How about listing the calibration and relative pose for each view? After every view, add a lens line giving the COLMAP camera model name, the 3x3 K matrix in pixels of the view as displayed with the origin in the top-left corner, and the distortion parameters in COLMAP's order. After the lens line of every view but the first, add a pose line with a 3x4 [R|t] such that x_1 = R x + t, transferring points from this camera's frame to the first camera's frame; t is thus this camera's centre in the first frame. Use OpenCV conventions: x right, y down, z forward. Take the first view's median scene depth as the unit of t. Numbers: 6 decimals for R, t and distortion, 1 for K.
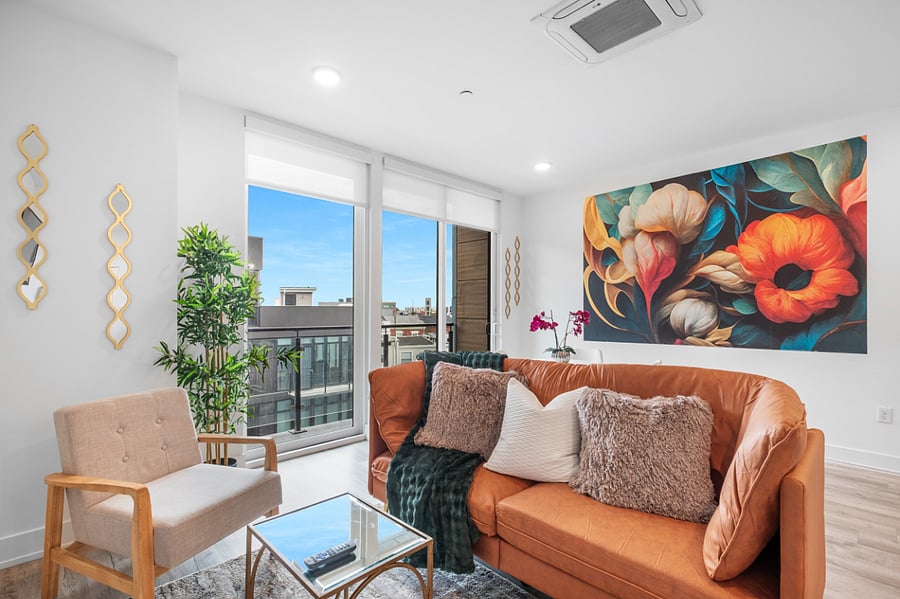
lens RADIAL K [[408.8, 0, 440.8], [0, 408.8, 313.0], [0, 0, 1]] dist [0.000070, 0.000035]
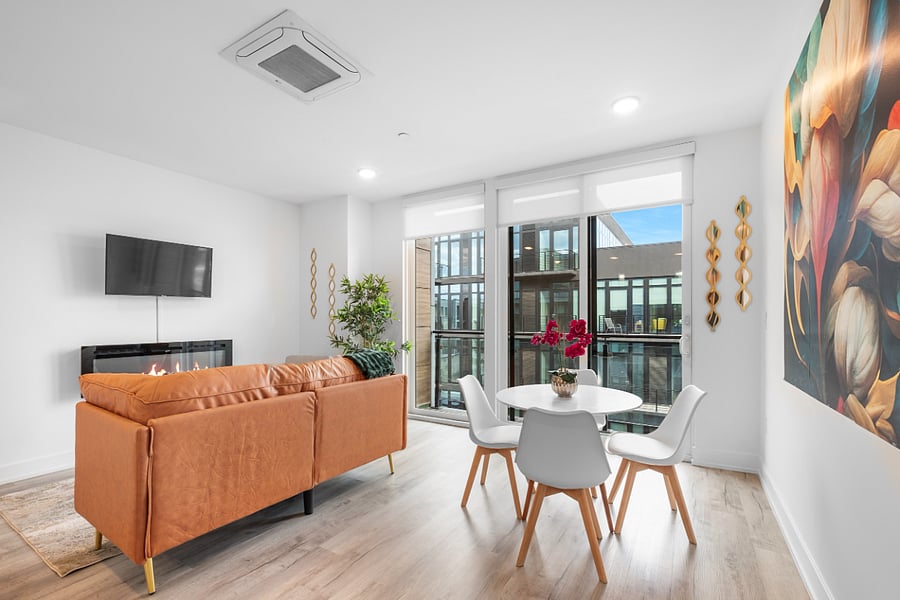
lens RADIAL K [[399.0, 0, 448.6], [0, 399.0, 319.8], [0, 0, 1]] dist [-0.004271, -0.000385]
pose [[0.263614, 0.004827, -0.964616, 0.878162], [-0.004995, 0.999981, 0.003639, -0.006728], [0.964615, 0.003859, 0.263633, 0.593271]]
